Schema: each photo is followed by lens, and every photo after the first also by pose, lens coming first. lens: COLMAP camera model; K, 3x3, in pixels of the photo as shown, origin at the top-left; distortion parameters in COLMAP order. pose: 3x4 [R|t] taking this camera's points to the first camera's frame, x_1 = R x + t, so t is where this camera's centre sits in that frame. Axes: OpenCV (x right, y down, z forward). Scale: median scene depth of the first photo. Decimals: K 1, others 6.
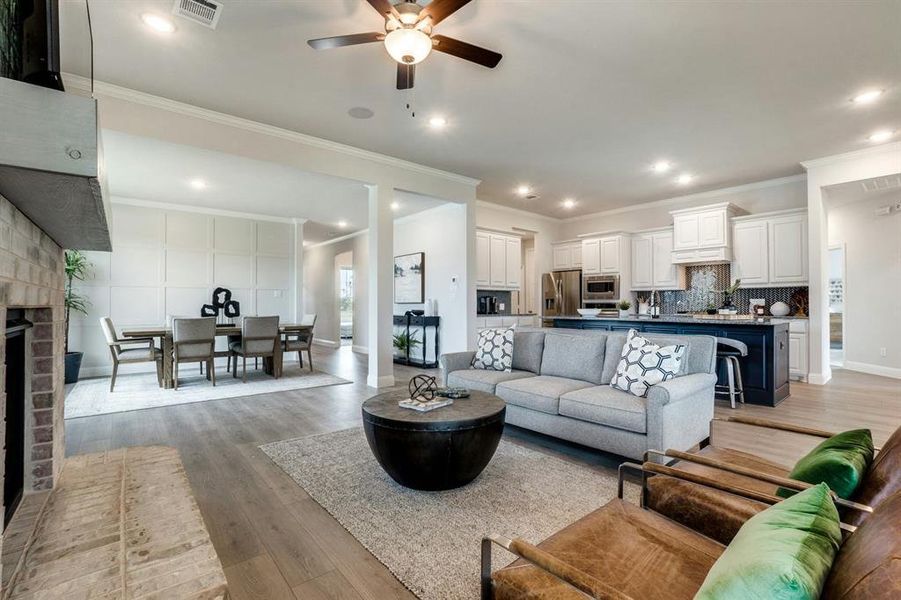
lens RADIAL K [[419.3, 0, 452.1], [0, 419.3, 300.7], [0, 0, 1]] dist [-0.001217, 0.000460]
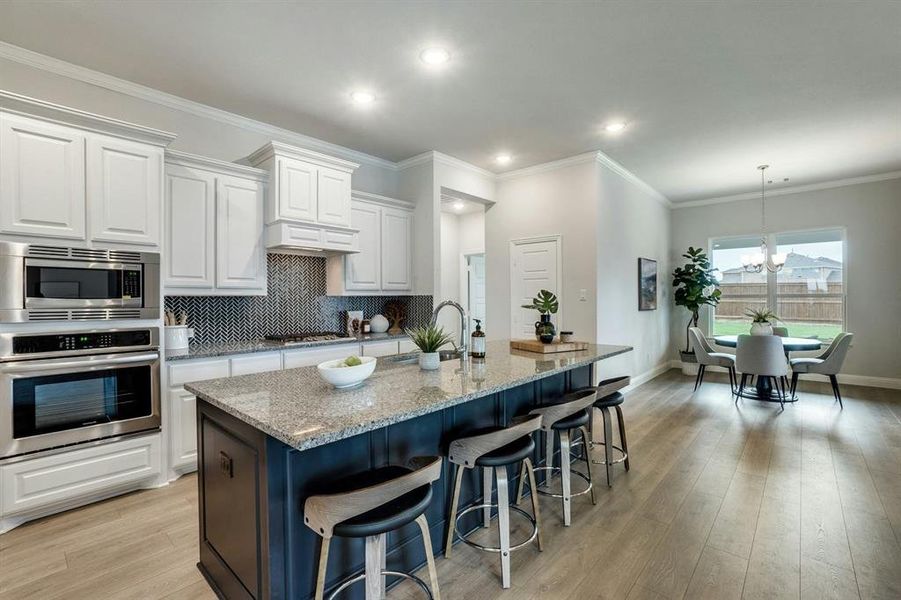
lens RADIAL K [[407.4, 0, 464.7], [0, 407.4, 301.1], [0, 0, 1]] dist [-0.001287, 0.000455]
pose [[-0.120626, -0.001684, 0.992697, 0.007170], [-0.000598, 0.999999, 0.001624, -0.022648], [-0.992698, -0.000398, -0.120627, 0.880830]]
